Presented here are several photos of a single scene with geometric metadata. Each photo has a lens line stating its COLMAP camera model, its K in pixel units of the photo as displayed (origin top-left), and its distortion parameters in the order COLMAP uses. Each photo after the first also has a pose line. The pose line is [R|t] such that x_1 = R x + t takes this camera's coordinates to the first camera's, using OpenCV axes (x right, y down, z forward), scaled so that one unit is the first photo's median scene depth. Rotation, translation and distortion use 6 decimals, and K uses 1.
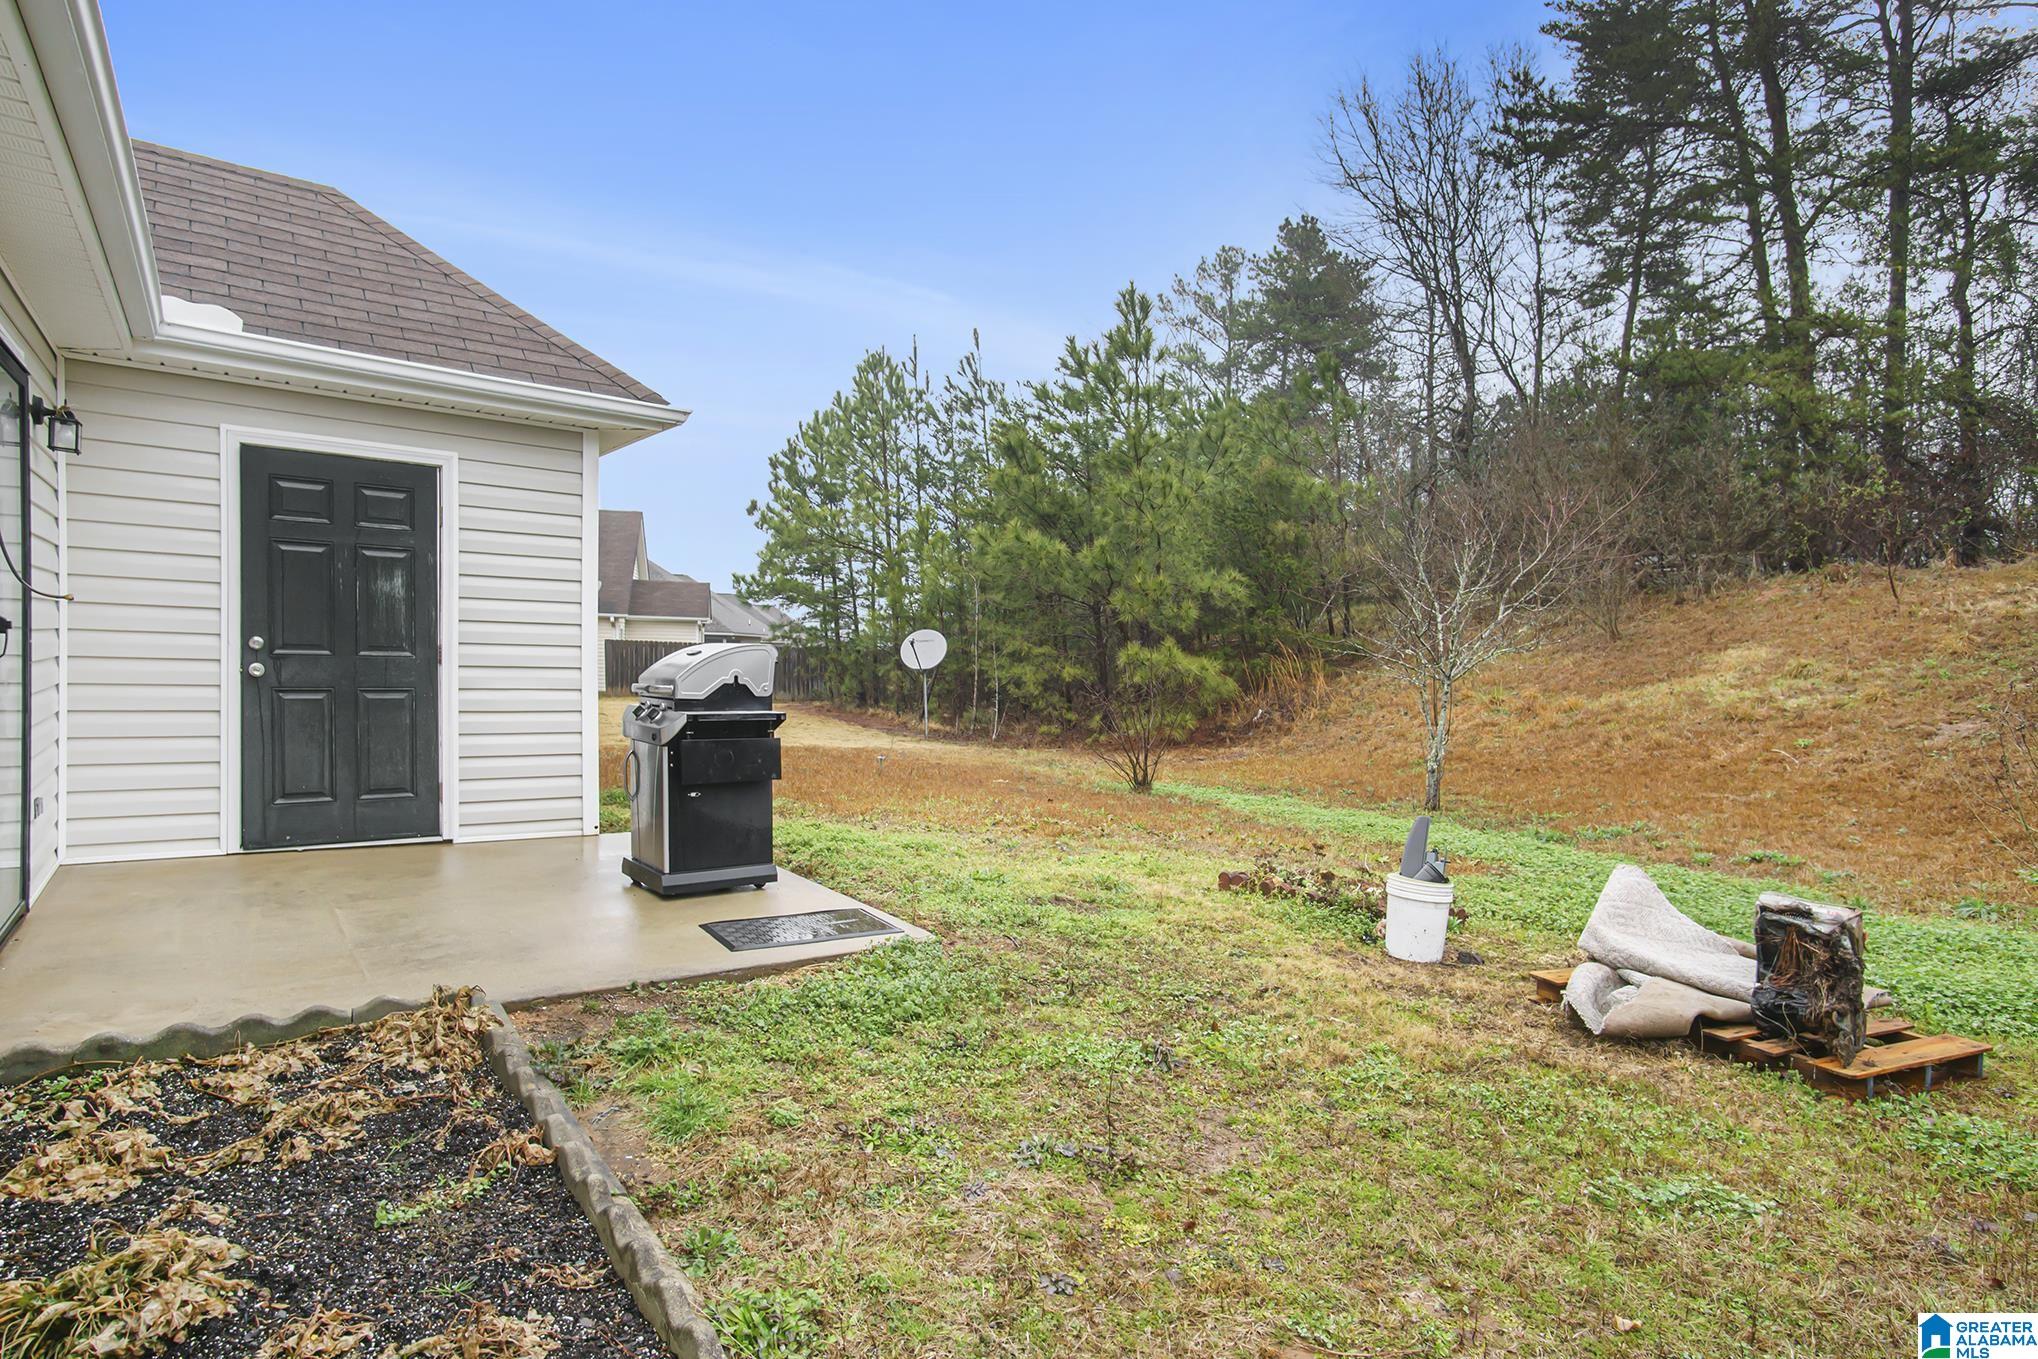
lens RADIAL K [[1090.5, 0, 1016.4], [0, 1090.5, 673.0], [0, 0, 1]] dist [-0.027039, 0.002956]
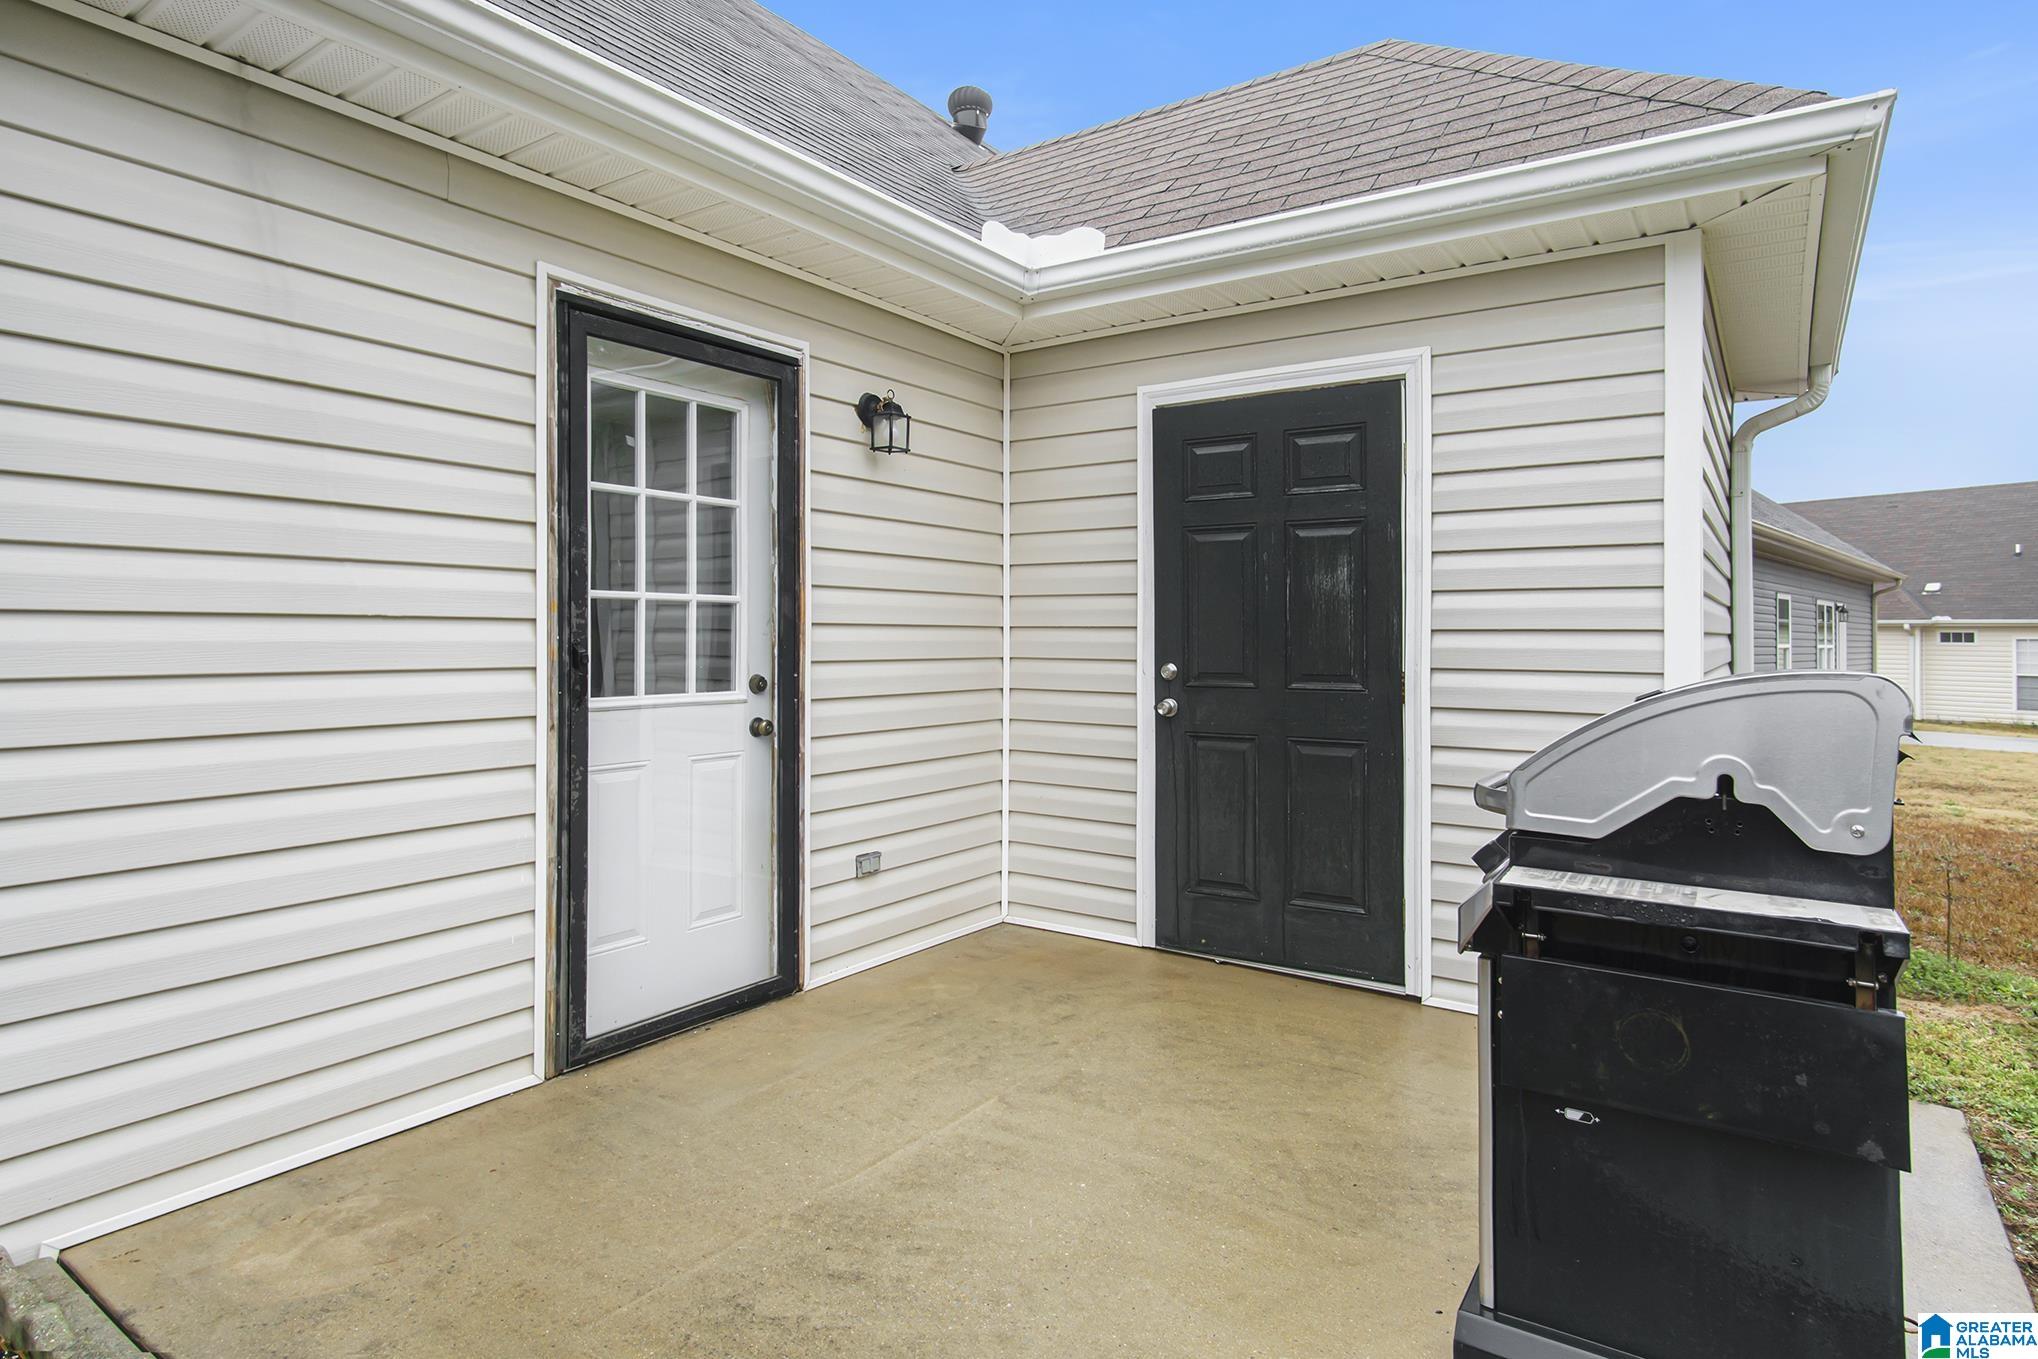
lens RADIAL K [[1090.5, 0, 1007.4], [0, 1090.5, 680.4], [0, 0, 1]] dist [-0.027039, 0.002956]
pose [[0.307342, 0.005540, -0.951583, -0.023721], [-0.011688, 0.999930, 0.002046, -0.020894], [0.951527, 0.010493, 0.307385, 0.631991]]
